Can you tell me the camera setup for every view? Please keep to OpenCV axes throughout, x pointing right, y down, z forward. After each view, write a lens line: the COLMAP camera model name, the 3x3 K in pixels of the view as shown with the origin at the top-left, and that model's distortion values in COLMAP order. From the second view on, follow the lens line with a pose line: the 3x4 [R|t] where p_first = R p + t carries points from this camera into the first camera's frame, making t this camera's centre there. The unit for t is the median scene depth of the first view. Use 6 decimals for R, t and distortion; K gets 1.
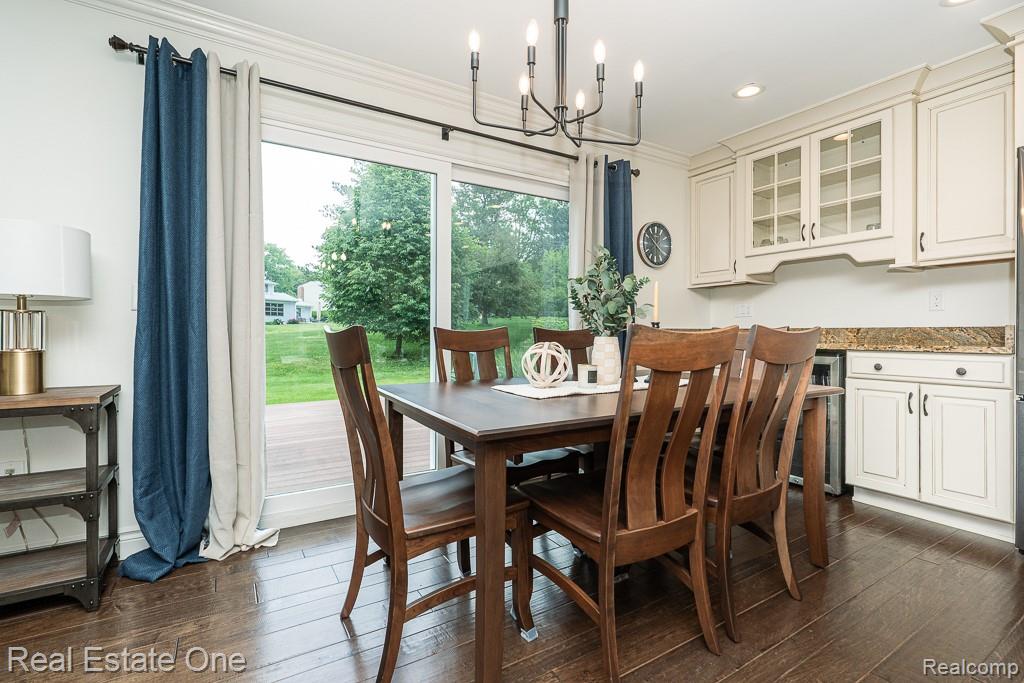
lens RADIAL K [[478.8, 0, 510.8], [0, 478.8, 328.5], [0, 0, 1]] dist [-0.011410, -0.000070]
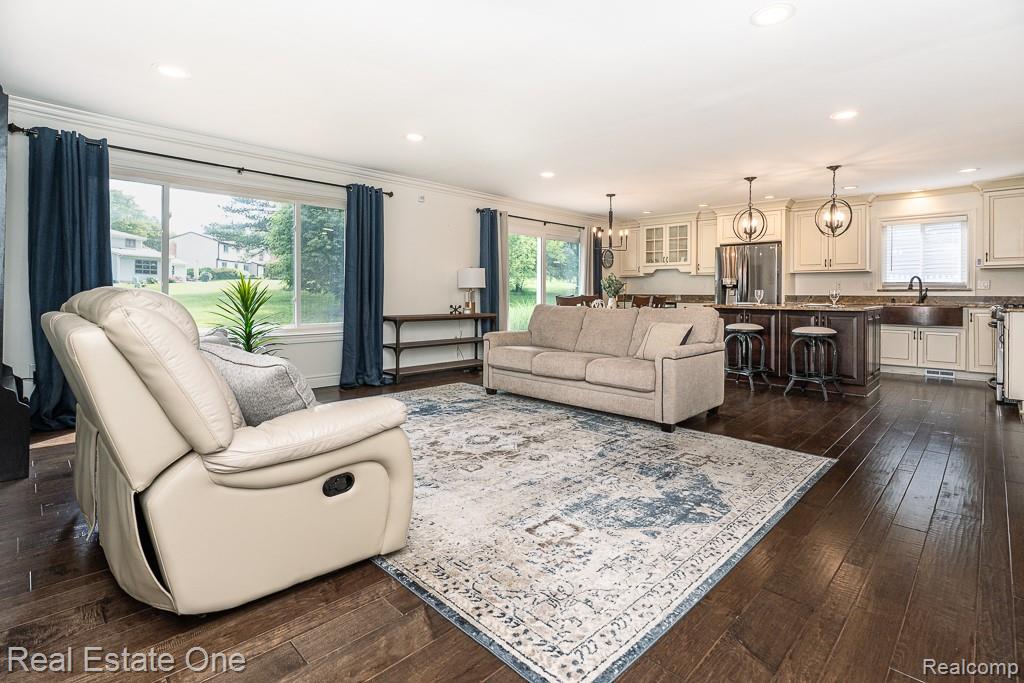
lens RADIAL K [[481.2, 0, 506.6], [0, 481.2, 293.8], [0, 0, 1]] dist [-0.010605, 0.000179]
pose [[0.972151, 0.002278, 0.234343, -0.923176], [-0.004816, 0.999936, 0.010258, -0.030504], [-0.234304, -0.011101, 0.972100, -1.498863]]
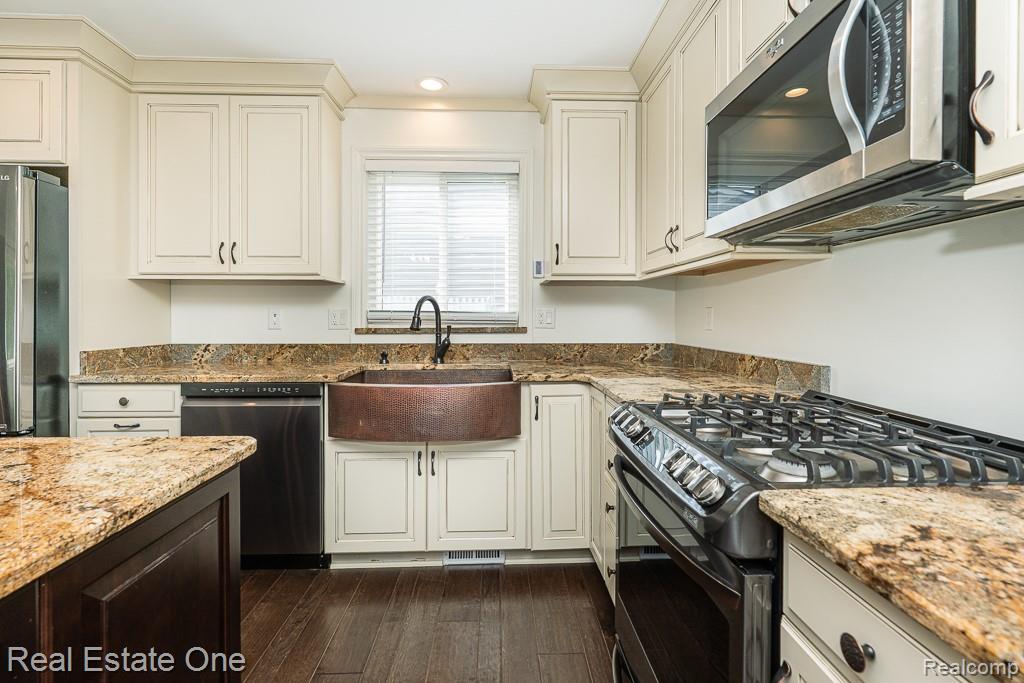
lens RADIAL K [[473.3, 0, 513.2], [0, 473.3, 319.4], [0, 0, 1]] dist [-0.002299, -0.000590]
pose [[0.487693, -0.006663, 0.872990, 0.627978], [-0.008951, 0.999880, 0.012633, -0.065091], [-0.872969, -0.013975, 0.487575, -0.440991]]
